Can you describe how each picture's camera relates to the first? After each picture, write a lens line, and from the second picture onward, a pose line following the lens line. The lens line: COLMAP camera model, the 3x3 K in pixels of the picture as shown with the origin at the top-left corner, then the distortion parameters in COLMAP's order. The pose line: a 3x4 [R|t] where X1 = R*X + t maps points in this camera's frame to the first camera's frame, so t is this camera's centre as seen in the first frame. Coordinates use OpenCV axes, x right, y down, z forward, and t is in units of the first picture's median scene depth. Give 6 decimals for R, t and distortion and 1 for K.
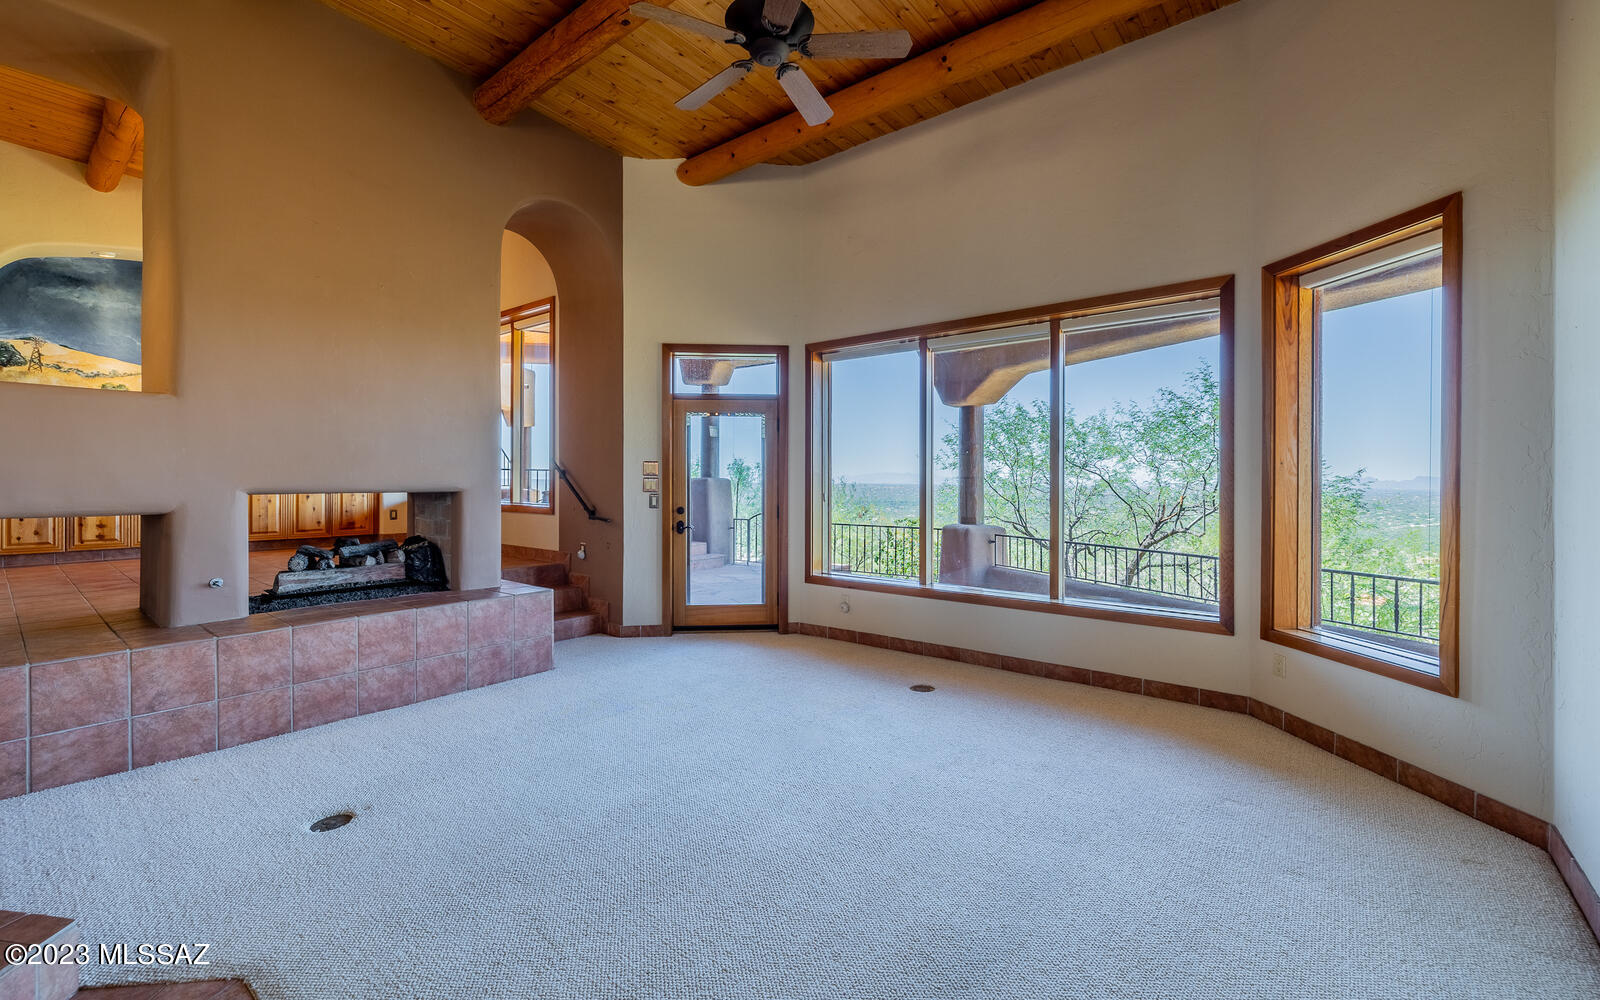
lens RADIAL K [[665.2, 0, 795.6], [0, 665.2, 487.2], [0, 0, 1]] dist [-0.001015, -0.000234]
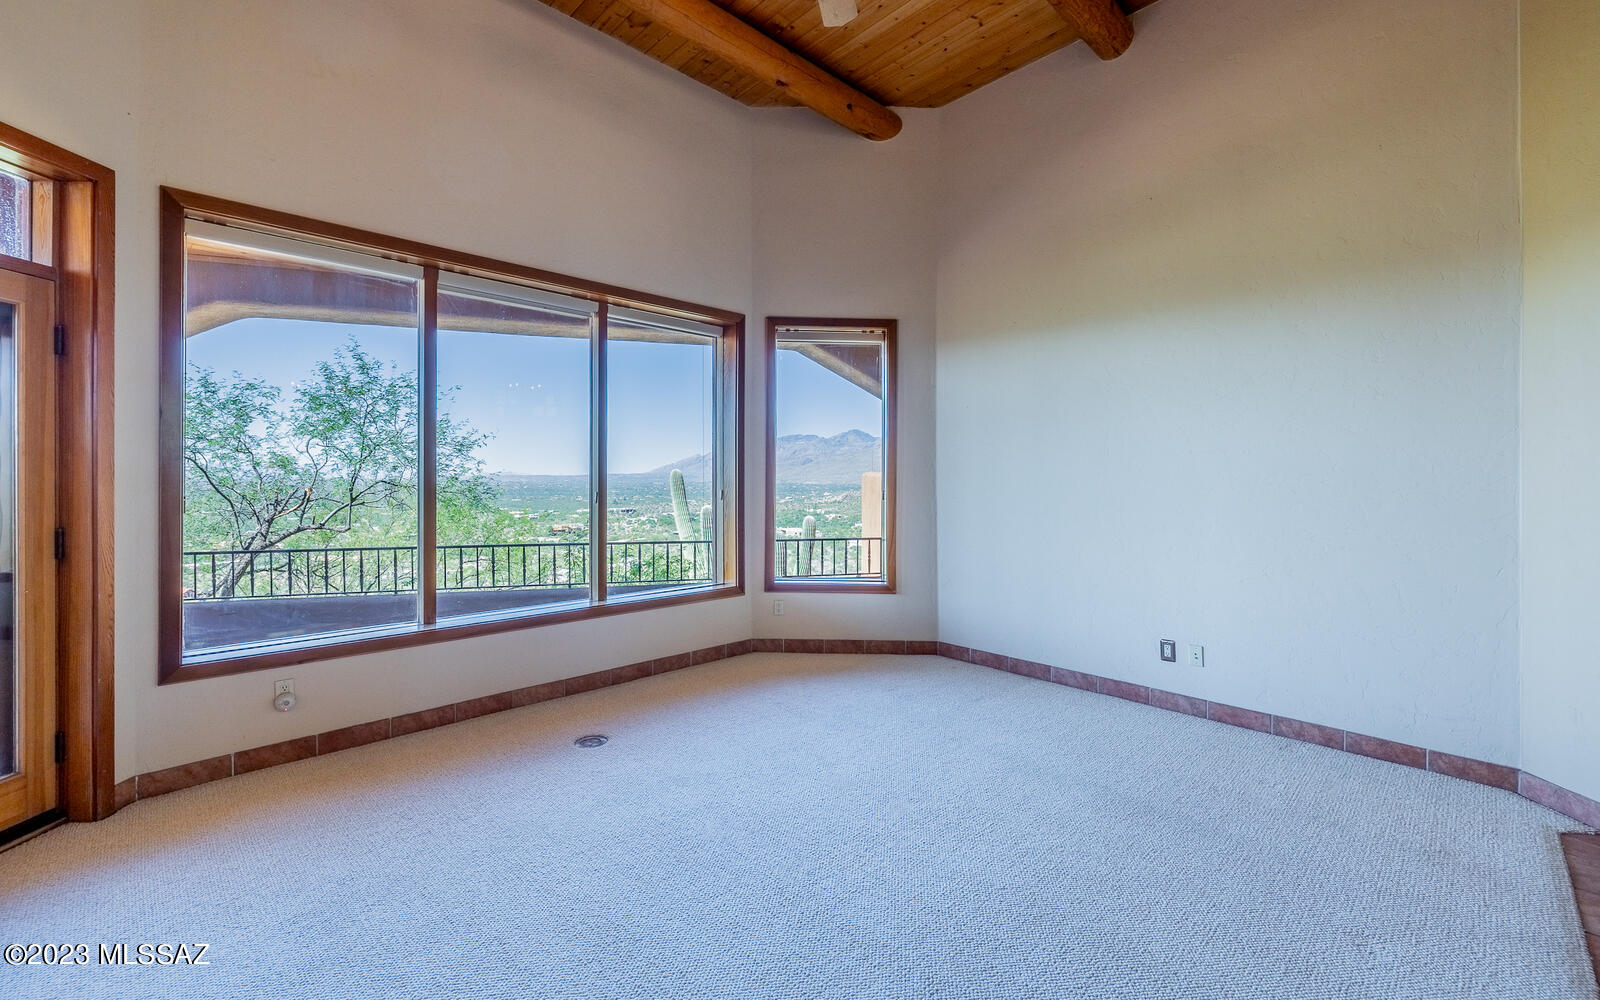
lens RADIAL K [[675.8, 0, 852.0], [0, 675.8, 477.0], [0, 0, 1]] dist [0.001829, 0.000279]
pose [[0.080009, -0.006215, 0.996775, -0.565120], [-0.002930, 0.999975, 0.006471, -0.012186], [-0.996790, -0.003438, 0.079989, 0.623841]]
